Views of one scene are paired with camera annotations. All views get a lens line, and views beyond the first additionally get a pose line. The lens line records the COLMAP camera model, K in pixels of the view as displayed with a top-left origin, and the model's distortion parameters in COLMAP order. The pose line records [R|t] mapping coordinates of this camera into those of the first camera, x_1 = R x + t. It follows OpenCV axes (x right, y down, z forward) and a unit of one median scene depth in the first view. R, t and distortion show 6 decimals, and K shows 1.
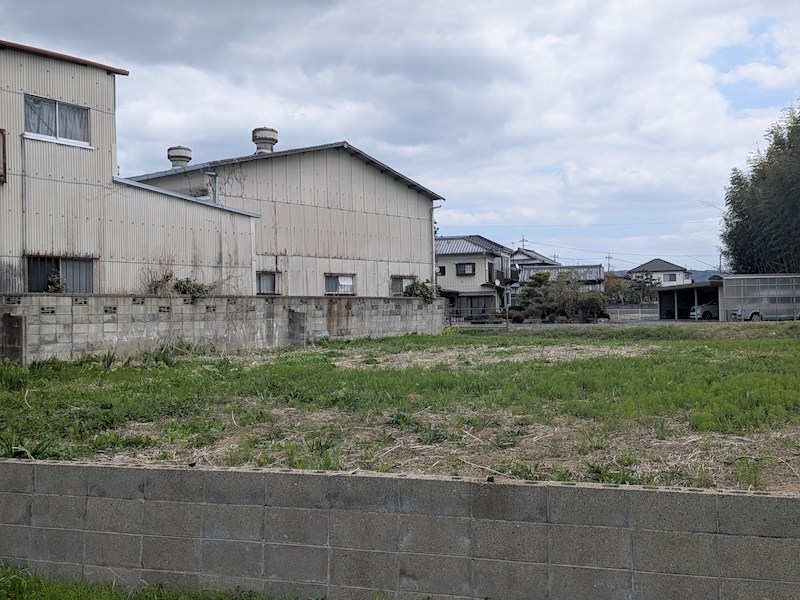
lens RADIAL K [[846.4, 0, 407.9], [0, 846.4, 298.0], [0, 0, 1]] dist [0.032892, 0.000000]
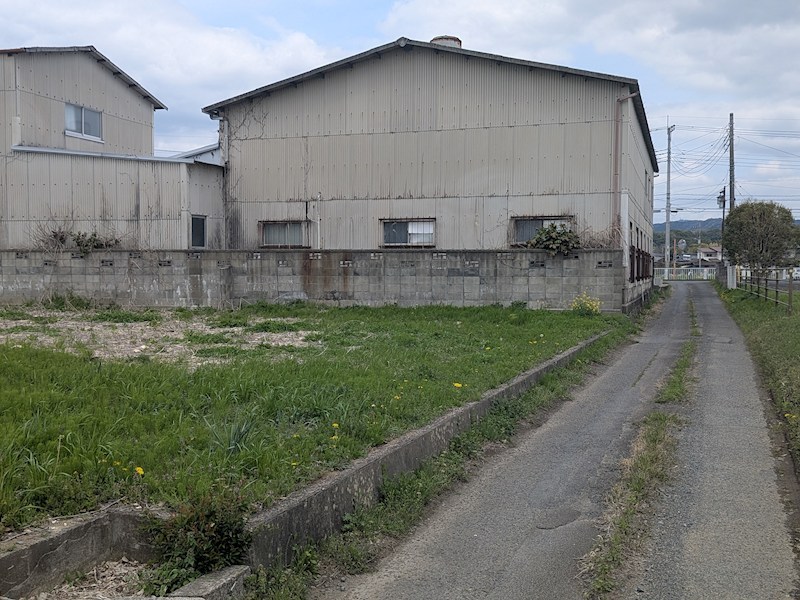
lens RADIAL K [[846.4, 0, 406.3], [0, 846.4, 311.4], [0, 0, 1]] dist [0.032892, 0.000000]
pose [[0.361042, 0.066545, -0.930172, 0.774441], [0.005569, 0.997279, 0.073508, -0.002078], [0.932533, -0.031719, 0.359689, 0.896306]]
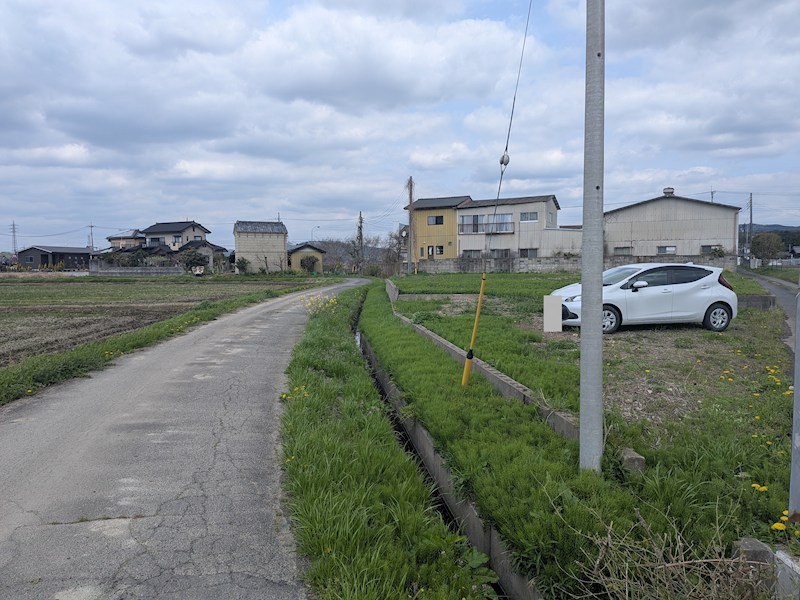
lens RADIAL K [[565.5, 0, 403.6], [0, 565.5, 285.4], [0, 0, 1]] dist [0.079685, -0.097941]
pose [[0.237215, 0.052504, -0.970037, 1.764995], [0.020661, 0.998040, 0.059072, -0.036229], [0.971238, -0.034054, 0.235665, -0.237231]]
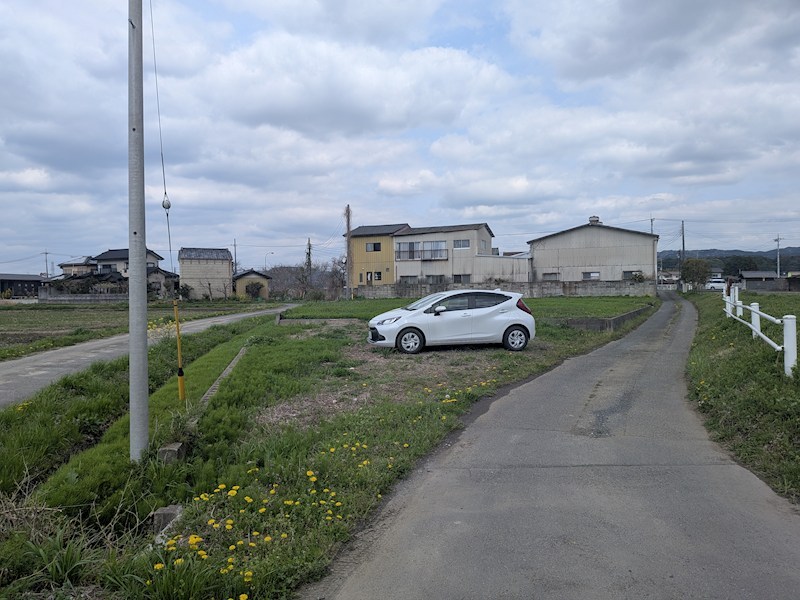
lens RADIAL K [[565.5, 0, 398.0], [0, 565.5, 310.5], [0, 0, 1]] dist [0.079685, -0.097941]
pose [[0.275919, 0.050004, -0.959879, 1.850169], [0.023534, 0.997995, 0.058754, -0.034080], [0.960893, -0.038801, 0.274189, -0.111762]]
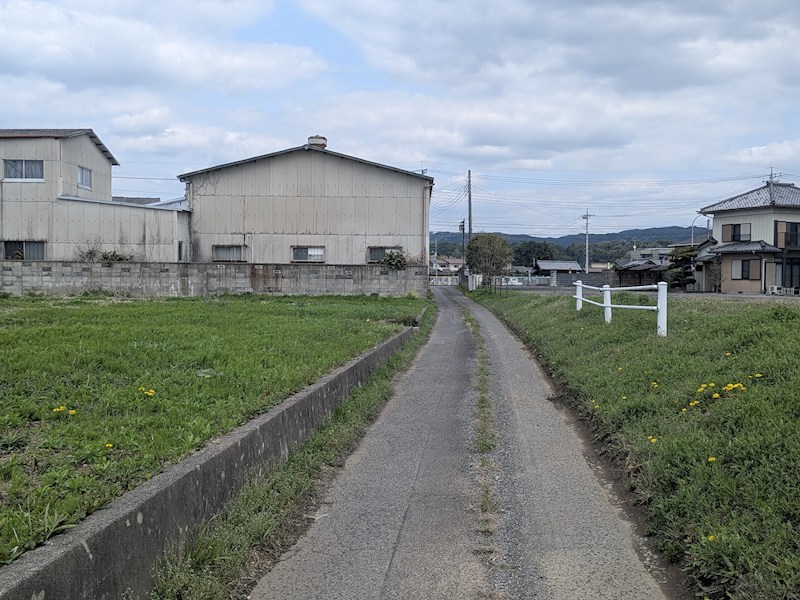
lens RADIAL K [[846.4, 0, 403.5], [0, 846.4, 302.5], [0, 0, 1]] dist [0.032892, 0.000000]
pose [[0.622521, 0.046806, -0.781202, 1.288665], [-0.007997, 0.998538, 0.053456, -0.015368], [0.782562, -0.027030, 0.621986, 0.367265]]
